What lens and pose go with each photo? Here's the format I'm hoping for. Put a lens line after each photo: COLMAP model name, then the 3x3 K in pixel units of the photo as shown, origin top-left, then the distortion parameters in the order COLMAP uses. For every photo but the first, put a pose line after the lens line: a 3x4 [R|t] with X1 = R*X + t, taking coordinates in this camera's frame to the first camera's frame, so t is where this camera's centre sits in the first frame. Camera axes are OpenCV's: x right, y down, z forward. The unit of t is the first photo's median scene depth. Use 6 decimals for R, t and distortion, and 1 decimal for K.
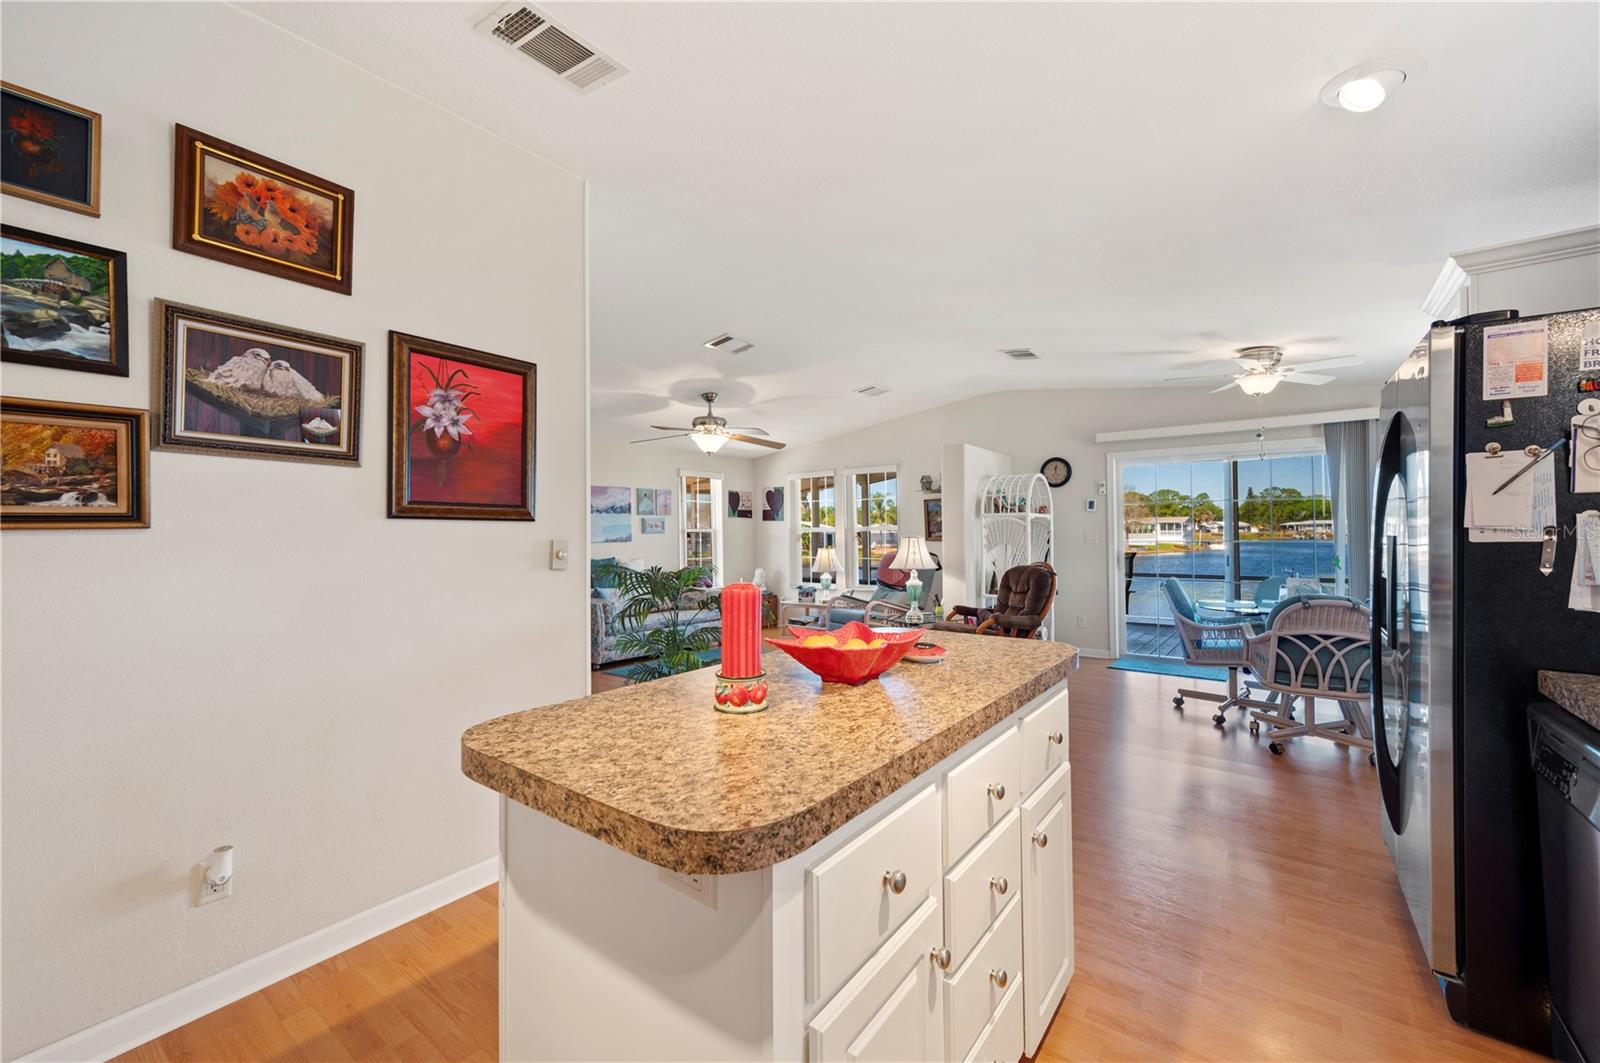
lens RADIAL K [[640.6, 0, 800.0], [0, 640.6, 531.5], [0, 0, 1]] dist [0.014624, -0.000100]
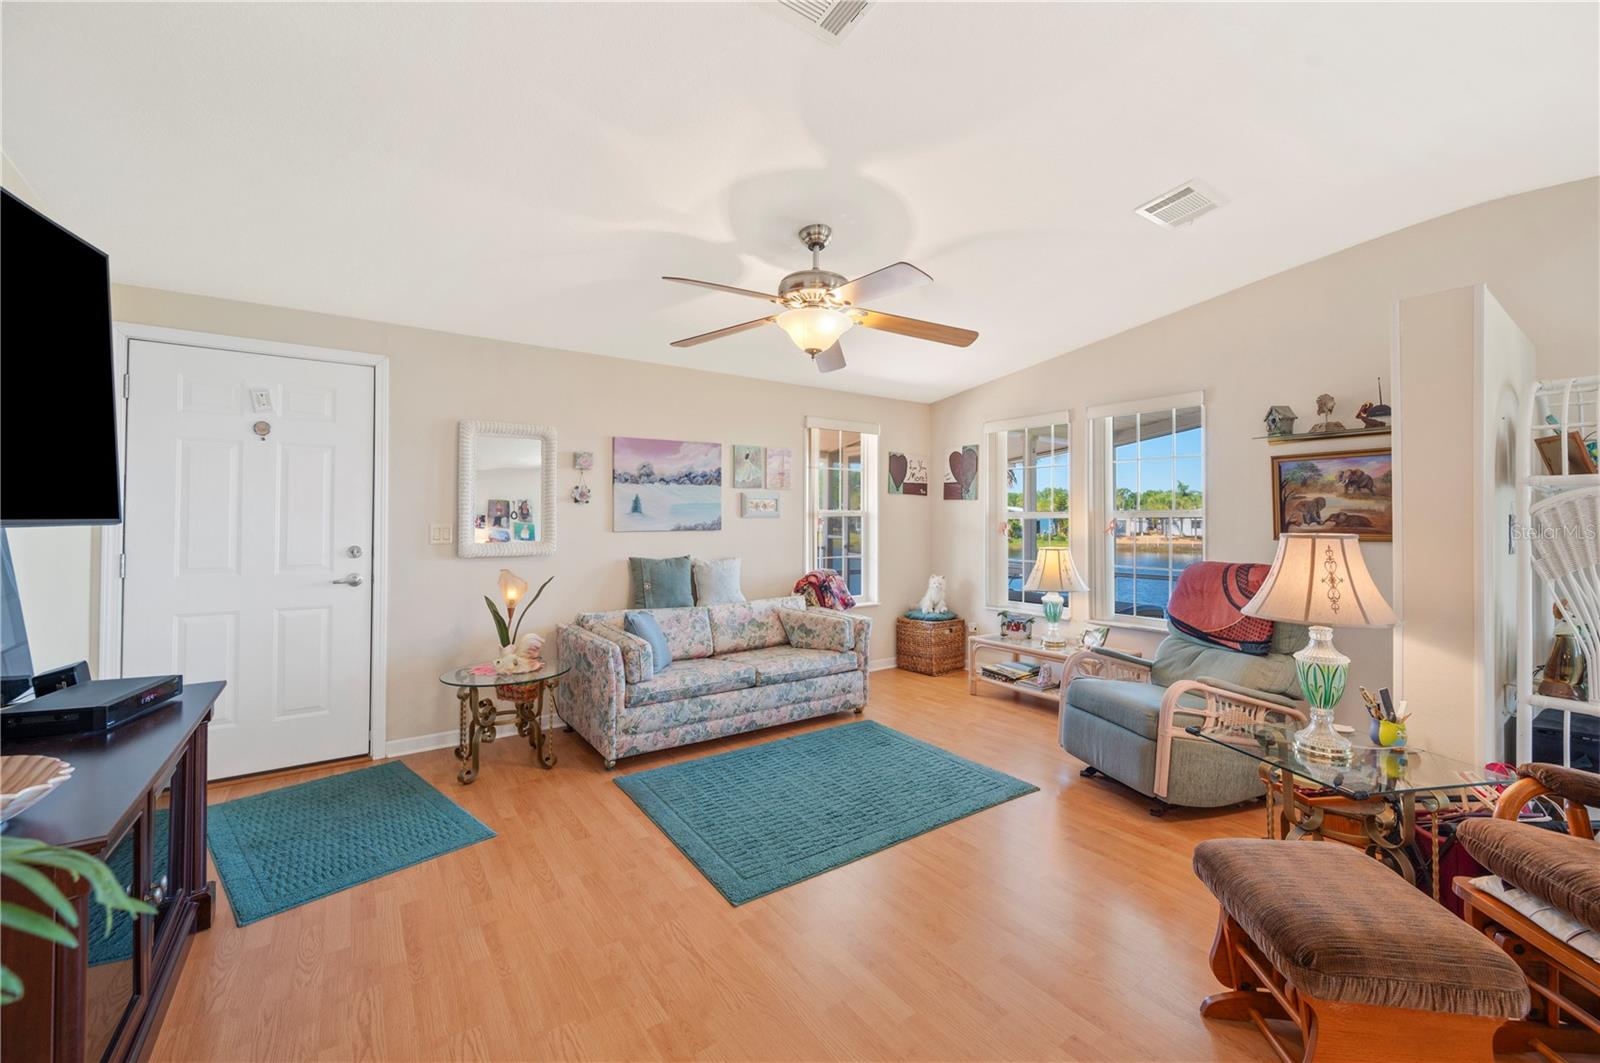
lens RADIAL K [[640.0, 0, 803.1], [0, 640.0, 515.6], [0, 0, 1]] dist [-0.000628, 0.000146]
pose [[0.954394, 0.012294, -0.298295, -0.002767], [-0.012622, 0.999920, 0.000827, -0.000043], [0.298282, 0.002975, 0.954473, 0.492187]]
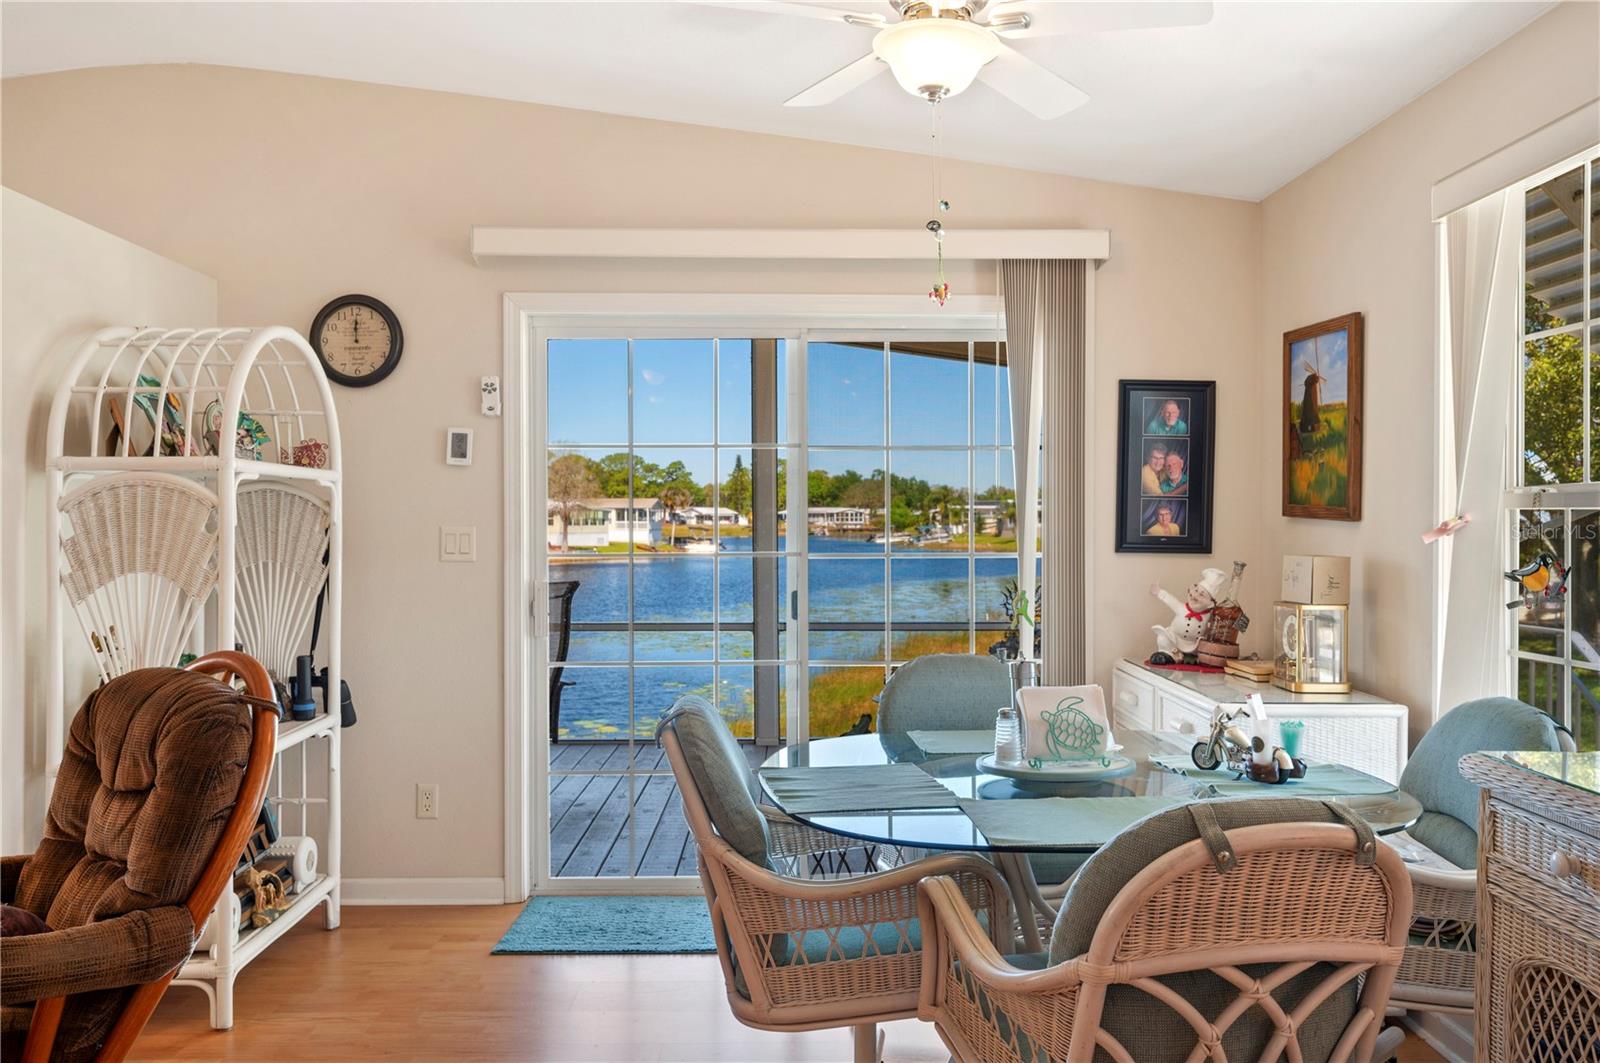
lens RADIAL K [[1210.5, 0, 800.0], [0, 1210.5, 531.5], [0, 0, 1]] dist [-0.003143, -0.000704]
pose [[0.789109, 0.002515, 0.614248, 0.207966], [-0.008055, 0.999948, 0.006255, -0.002722], [-0.614200, -0.009883, 0.789088, 0.396659]]
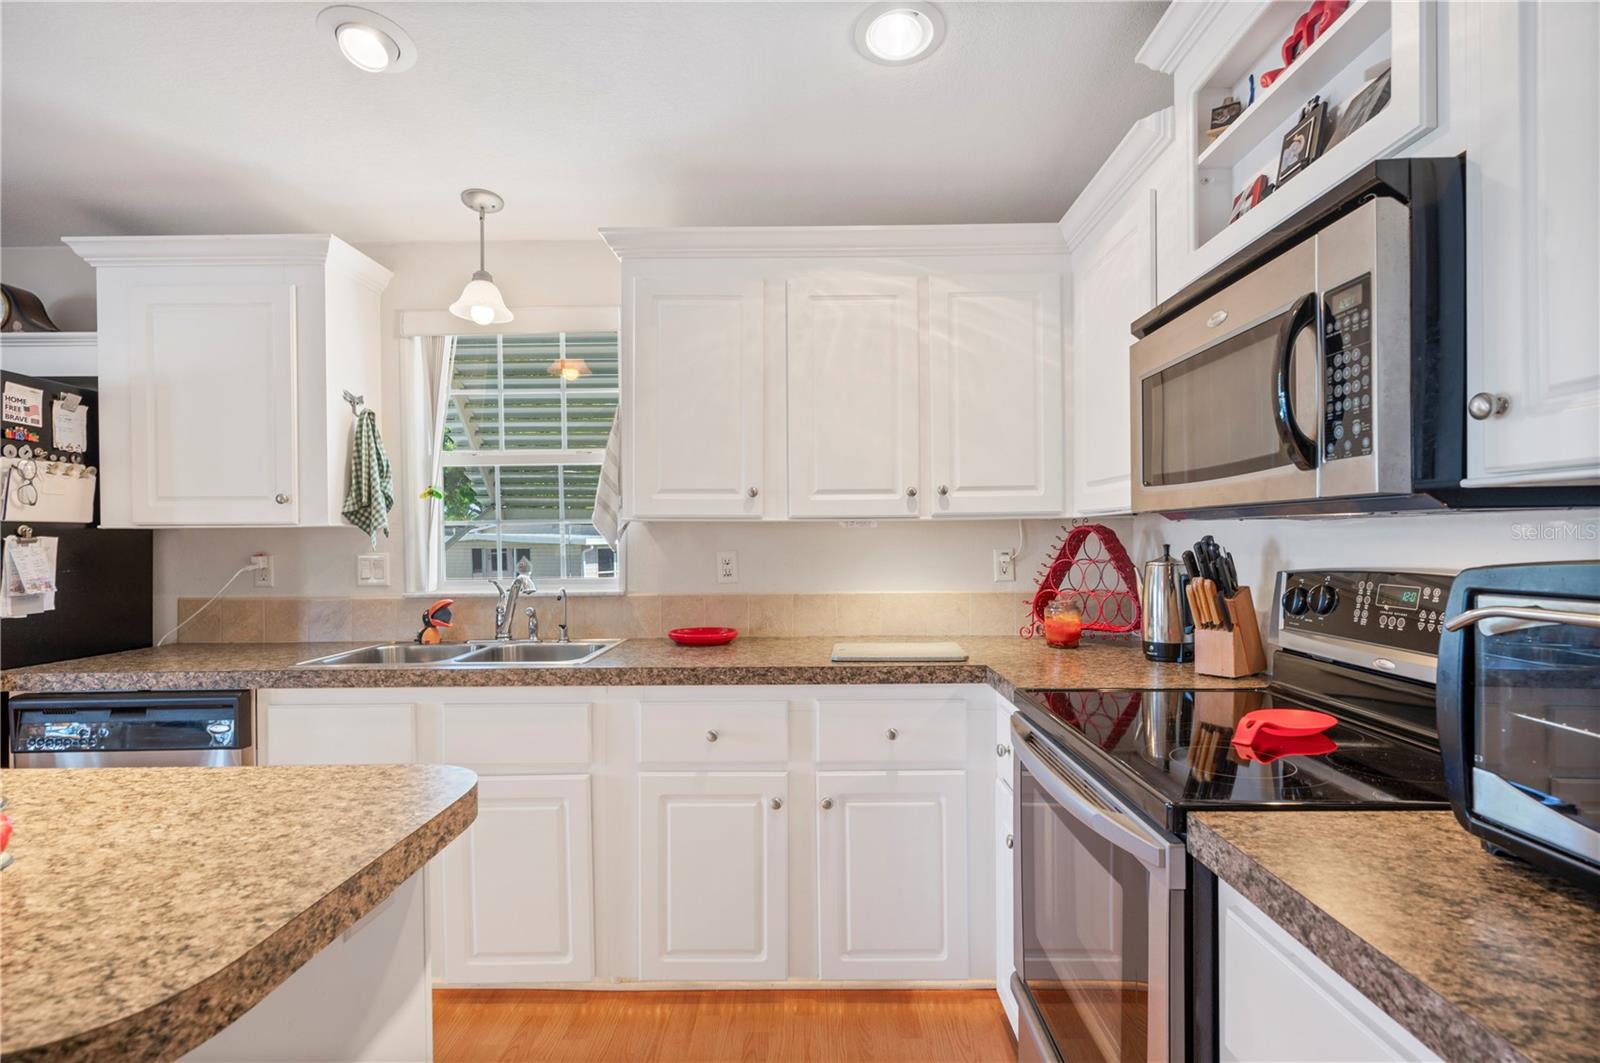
lens RADIAL K [[785.1, 0, 800.6], [0, 785.1, 543.5], [0, 0, 1]] dist [0.001130, -0.000284]
pose [[-0.595991, 0.012188, 0.802898, -0.201548], [0.015958, 0.999867, -0.003333, 0.002677], [-0.802832, 0.010826, -0.596107, 0.158843]]
